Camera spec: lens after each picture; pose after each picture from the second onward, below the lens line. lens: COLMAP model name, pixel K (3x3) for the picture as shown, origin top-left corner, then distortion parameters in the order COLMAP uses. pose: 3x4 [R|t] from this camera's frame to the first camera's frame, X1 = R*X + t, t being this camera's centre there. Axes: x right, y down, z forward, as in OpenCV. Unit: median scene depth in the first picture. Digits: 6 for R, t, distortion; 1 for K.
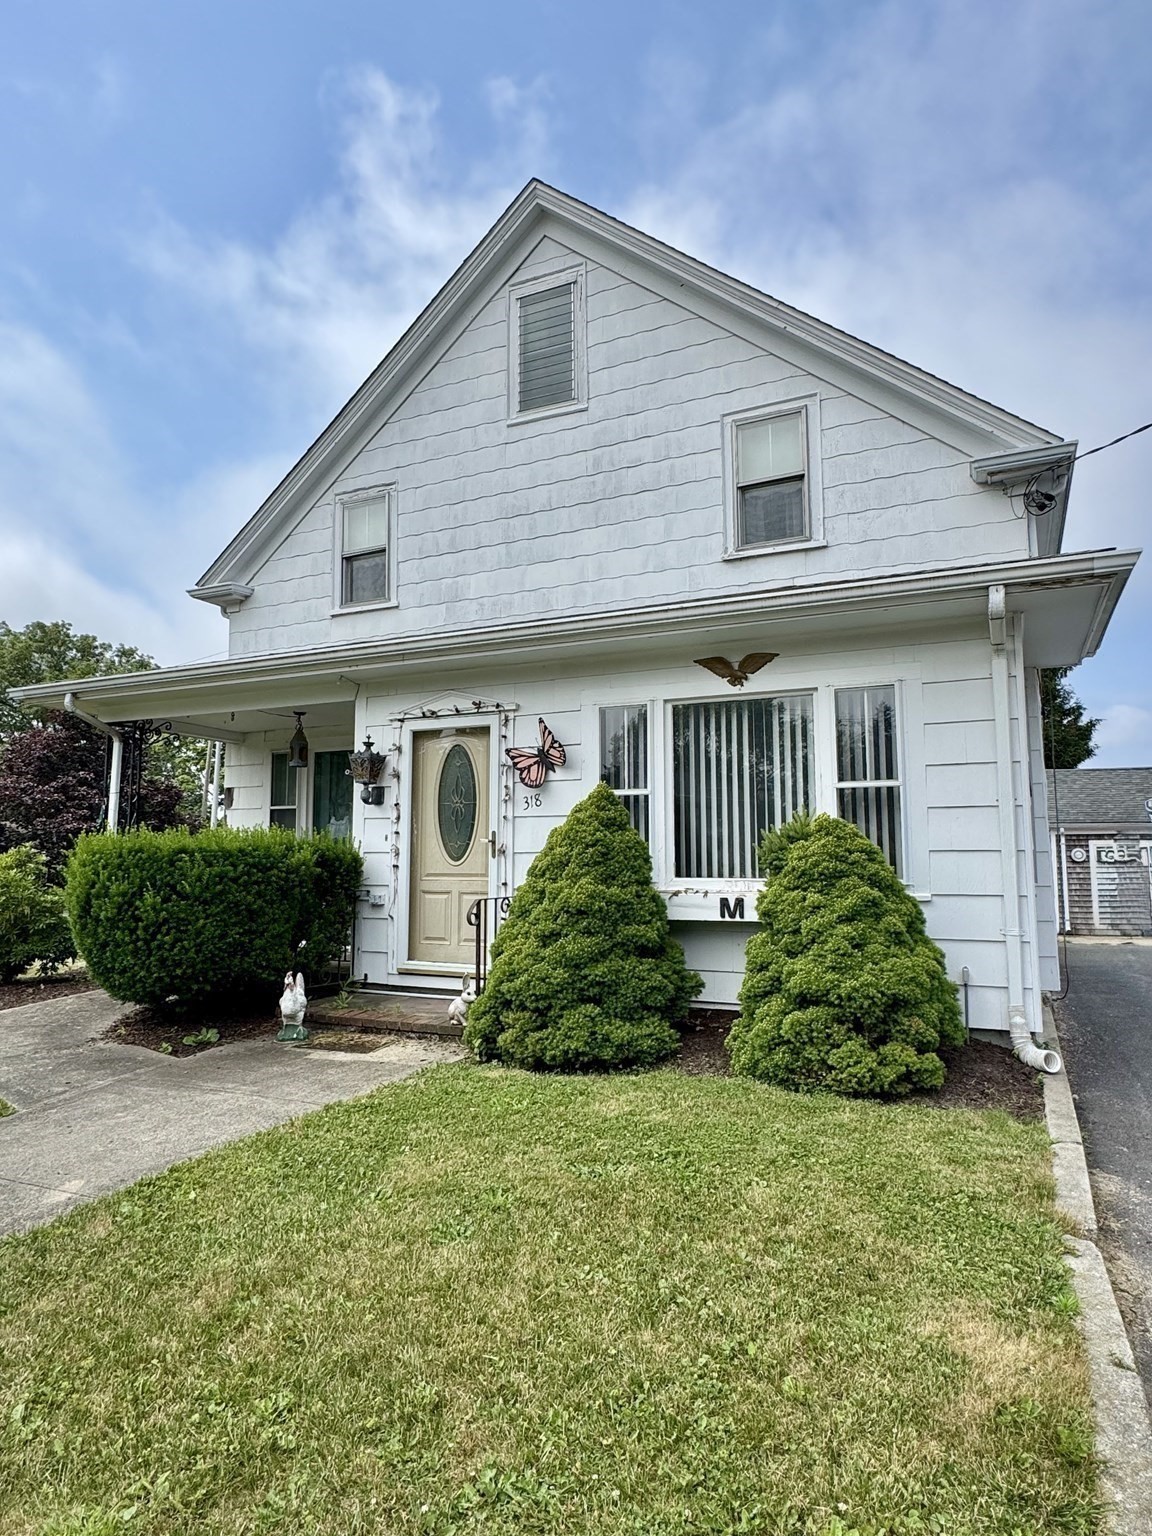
lens RADIAL K [[901.7, 0, 576.0], [0, 901.7, 768.0], [0, 0, 1]] dist [-0.004036, -0.000546]
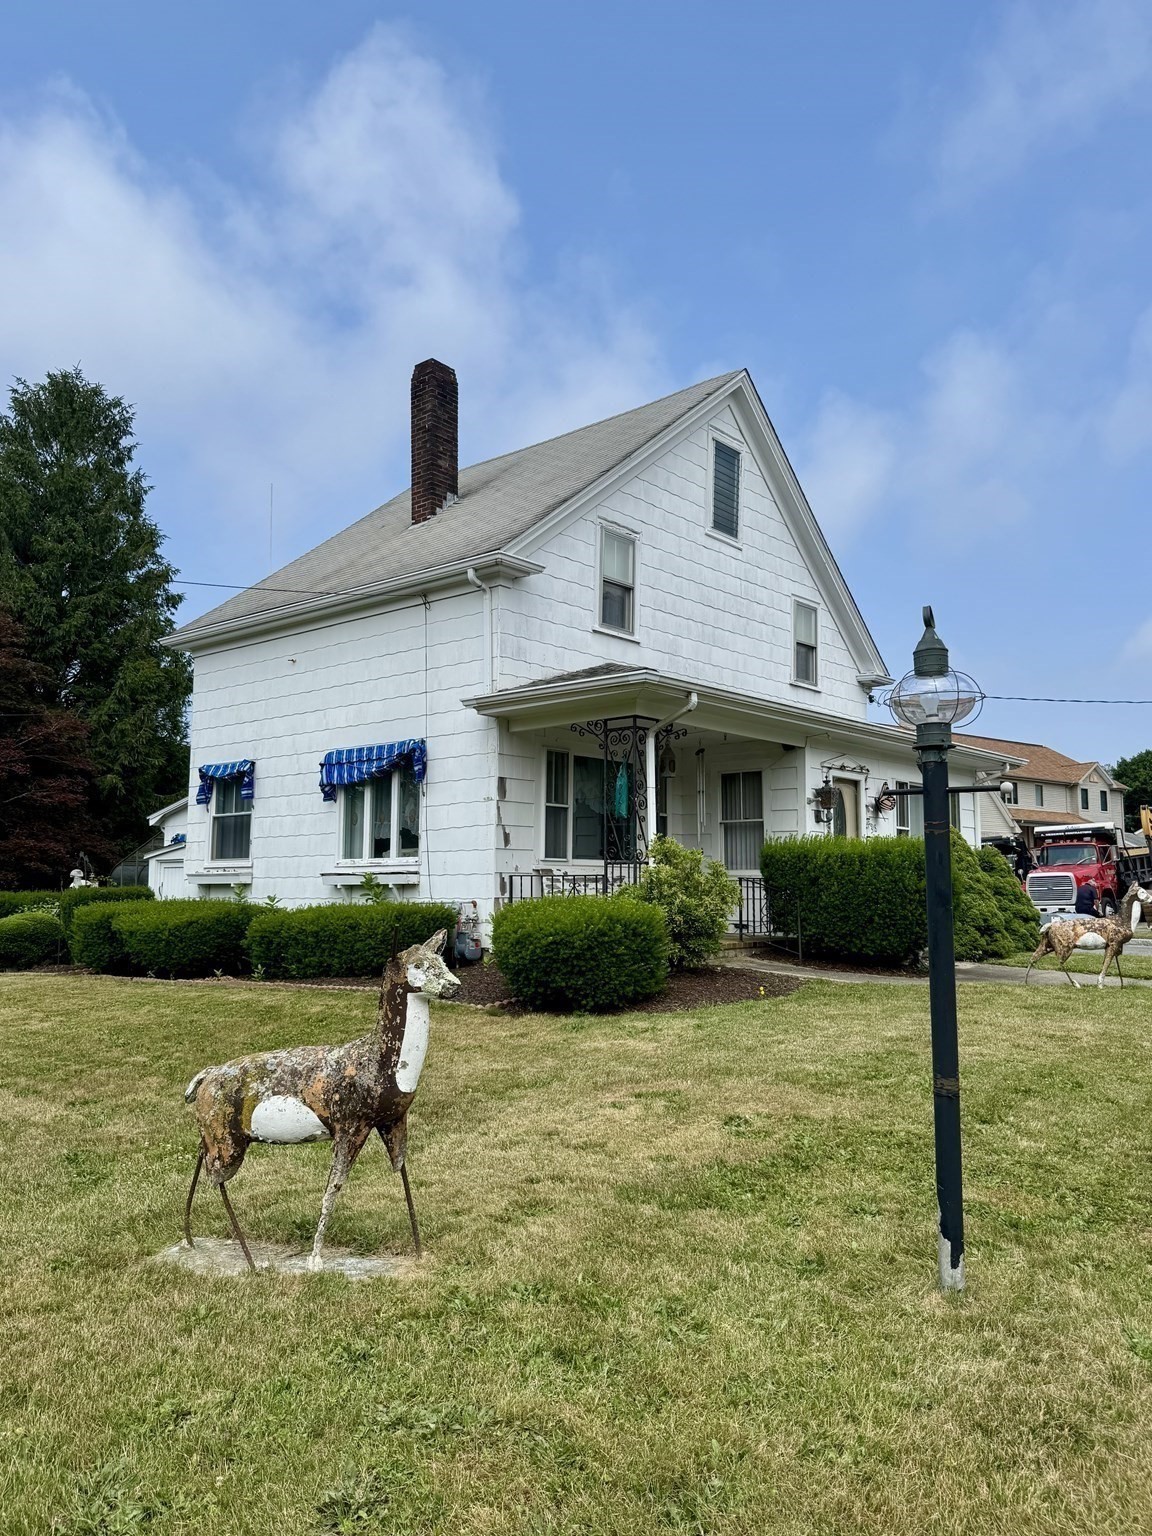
lens RADIAL K [[1127.2, 0, 576.0], [0, 1127.2, 768.0], [0, 0, 1]] dist [0.094656, -0.154810]
pose [[0.269992, 0.103062, 0.957331, -1.976309], [-0.097939, 0.992038, -0.079177, 0.129478], [-0.957868, -0.072383, 0.277936, 0.820058]]
